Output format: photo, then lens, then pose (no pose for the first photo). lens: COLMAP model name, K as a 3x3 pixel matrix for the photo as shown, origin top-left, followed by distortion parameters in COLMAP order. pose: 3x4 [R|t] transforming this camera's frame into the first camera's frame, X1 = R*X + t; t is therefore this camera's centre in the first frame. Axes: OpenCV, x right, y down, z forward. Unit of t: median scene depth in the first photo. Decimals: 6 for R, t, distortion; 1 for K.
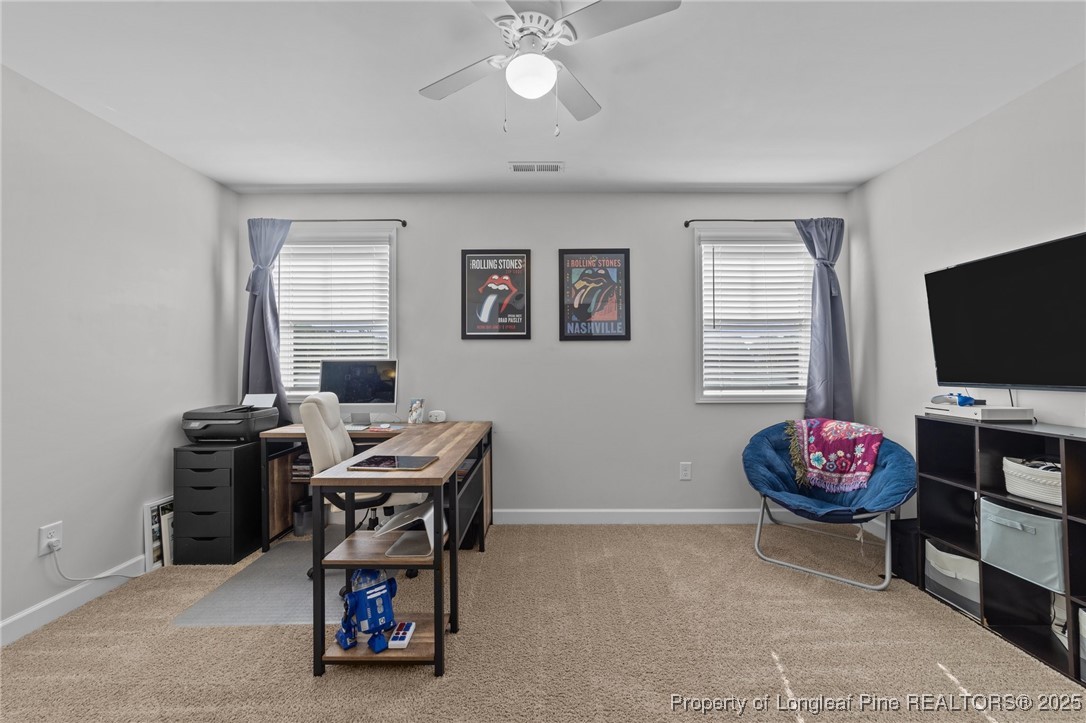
lens RADIAL K [[417.5, 0, 542.7], [0, 417.5, 363.7], [0, 0, 1]] dist [-0.000491, -0.001182]
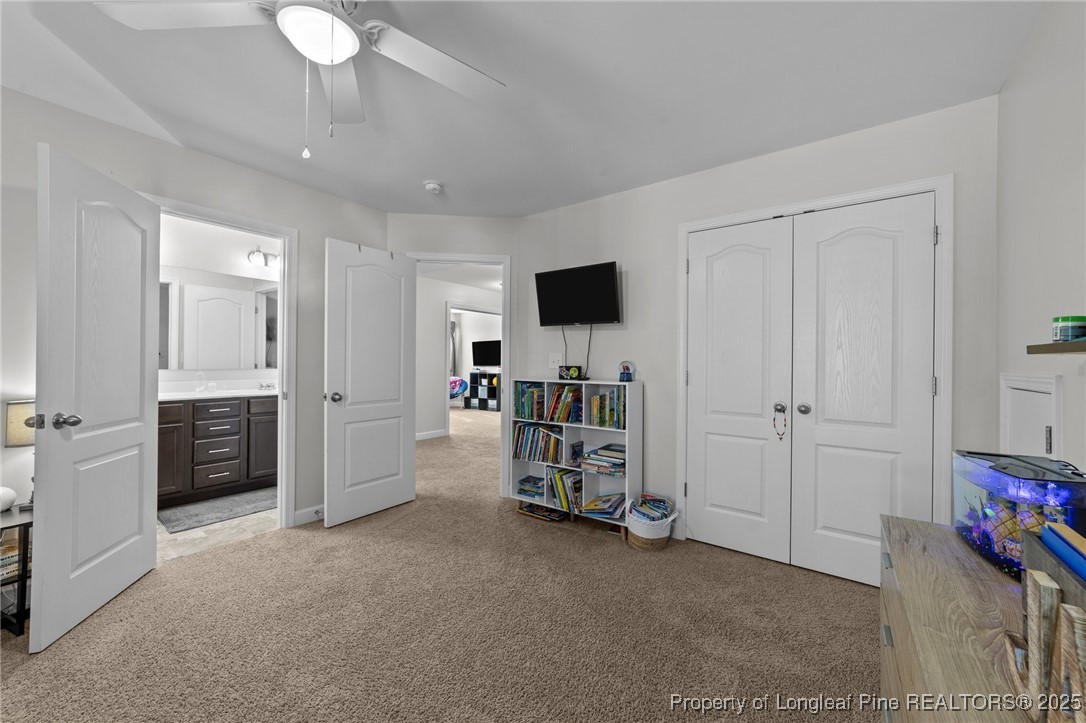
lens RADIAL K [[417.5, 0, 544.0], [0, 417.5, 360.1], [0, 0, 1]] dist [-0.000491, -0.001182]
pose [[0.593053, 0.016767, 0.804989, -2.657294], [-0.029529, 0.999563, 0.000935, -0.050498], [-0.804622, -0.024325, 0.593289, -2.725753]]
